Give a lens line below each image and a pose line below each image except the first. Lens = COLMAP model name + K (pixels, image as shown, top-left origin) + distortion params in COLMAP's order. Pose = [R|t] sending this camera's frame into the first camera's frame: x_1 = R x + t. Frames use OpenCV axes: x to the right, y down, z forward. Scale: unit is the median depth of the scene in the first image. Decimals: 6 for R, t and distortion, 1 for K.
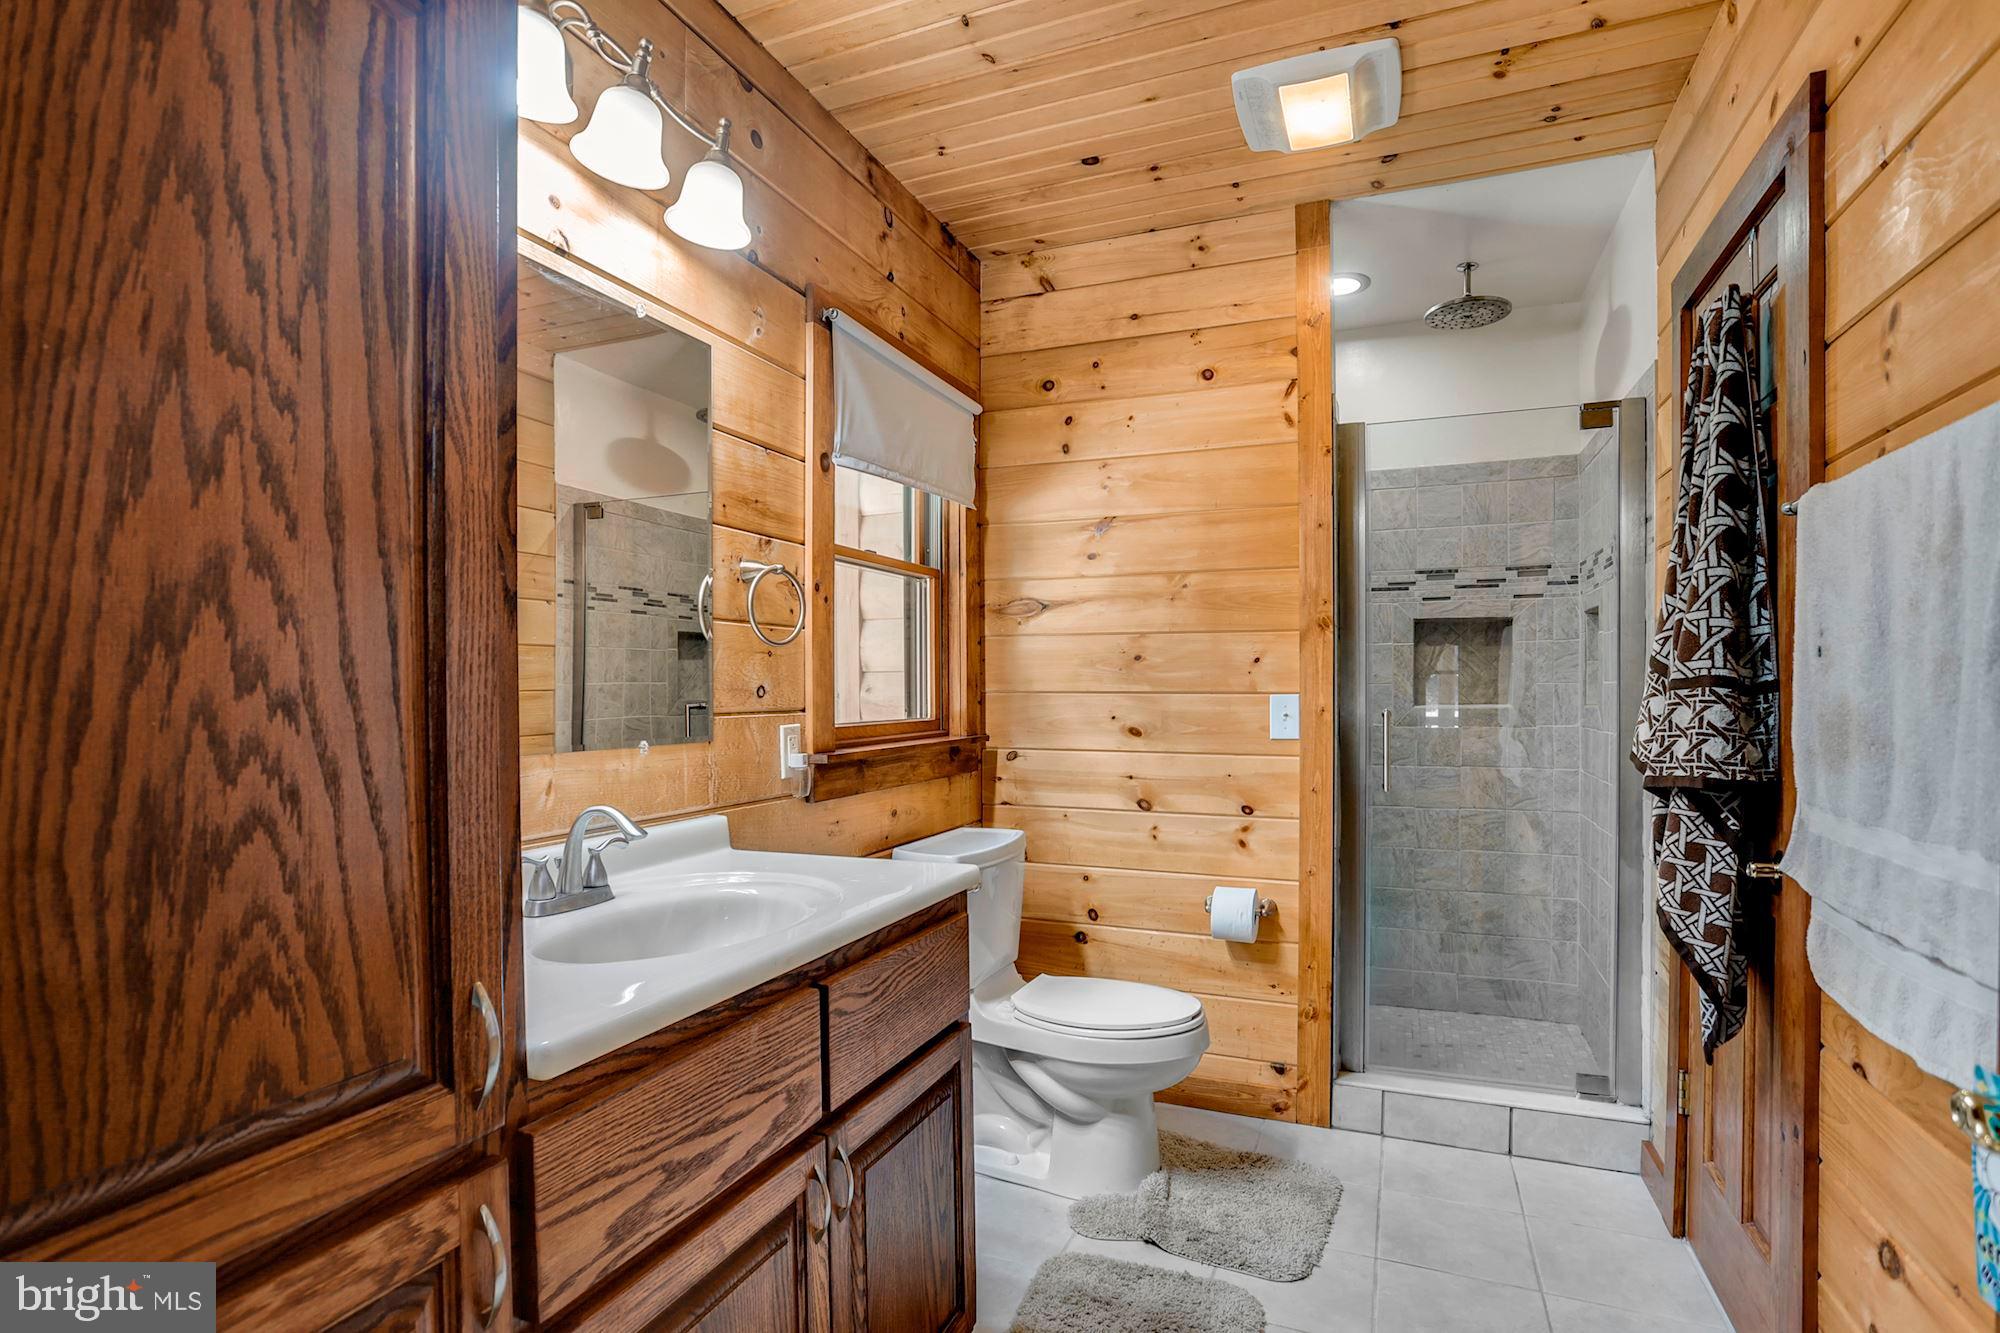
lens RADIAL K [[956.9, 0, 992.7], [0, 956.9, 685.0], [0, 0, 1]] dist [-0.037998, 0.000361]
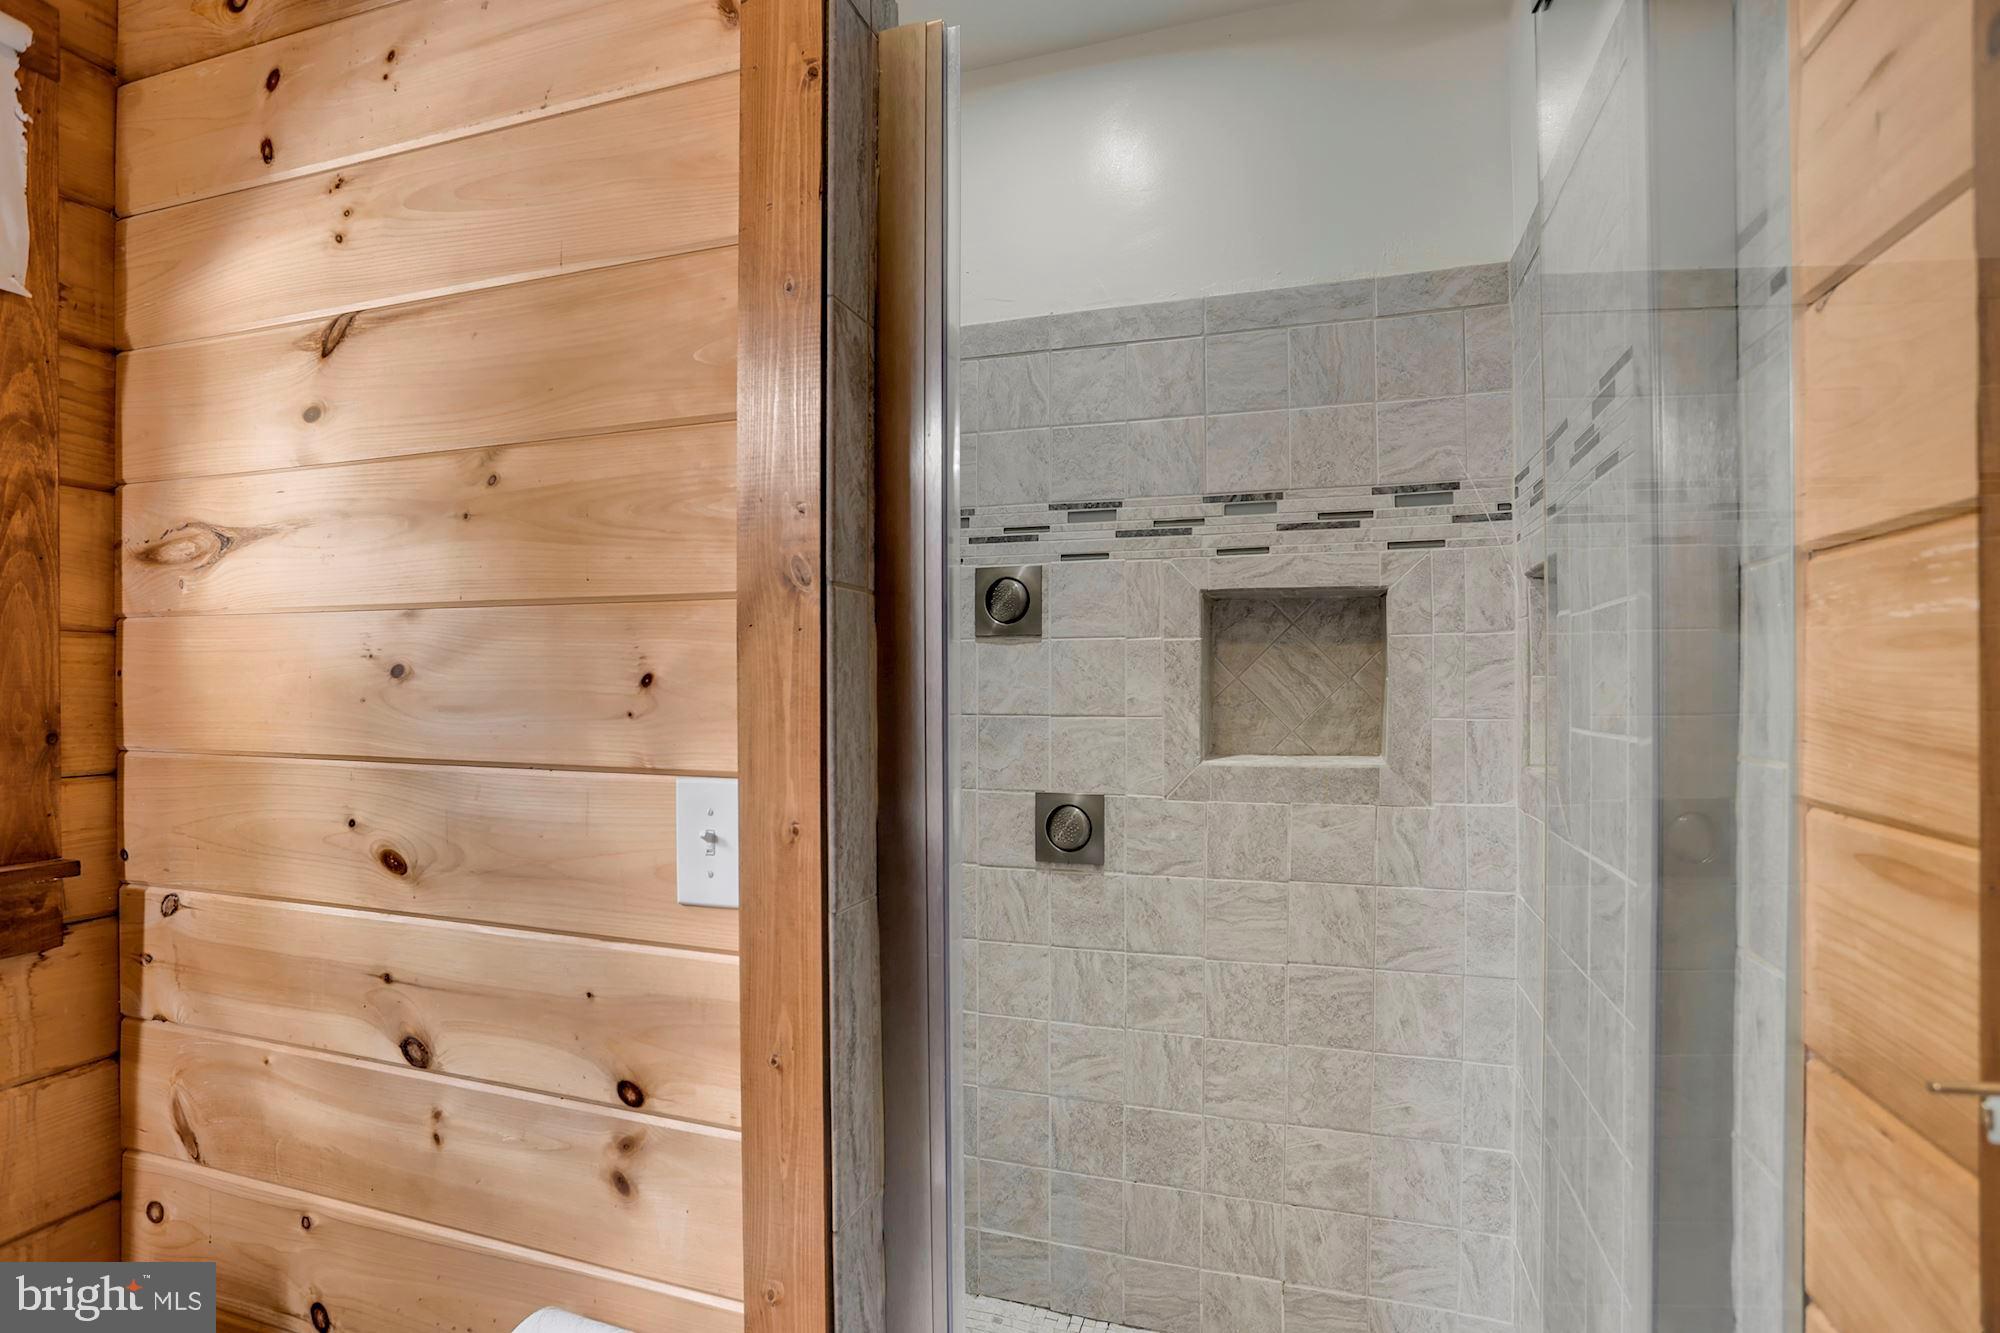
lens RADIAL K [[956.9, 0, 1004.1], [0, 956.9, 660.8], [0, 0, 1]] dist [-0.037998, 0.000361]
pose [[0.997406, 0.003930, 0.071873, 0.312831], [-0.002520, 0.999803, -0.019704, -0.021761], [-0.071937, 0.019472, 0.997219, 0.513920]]
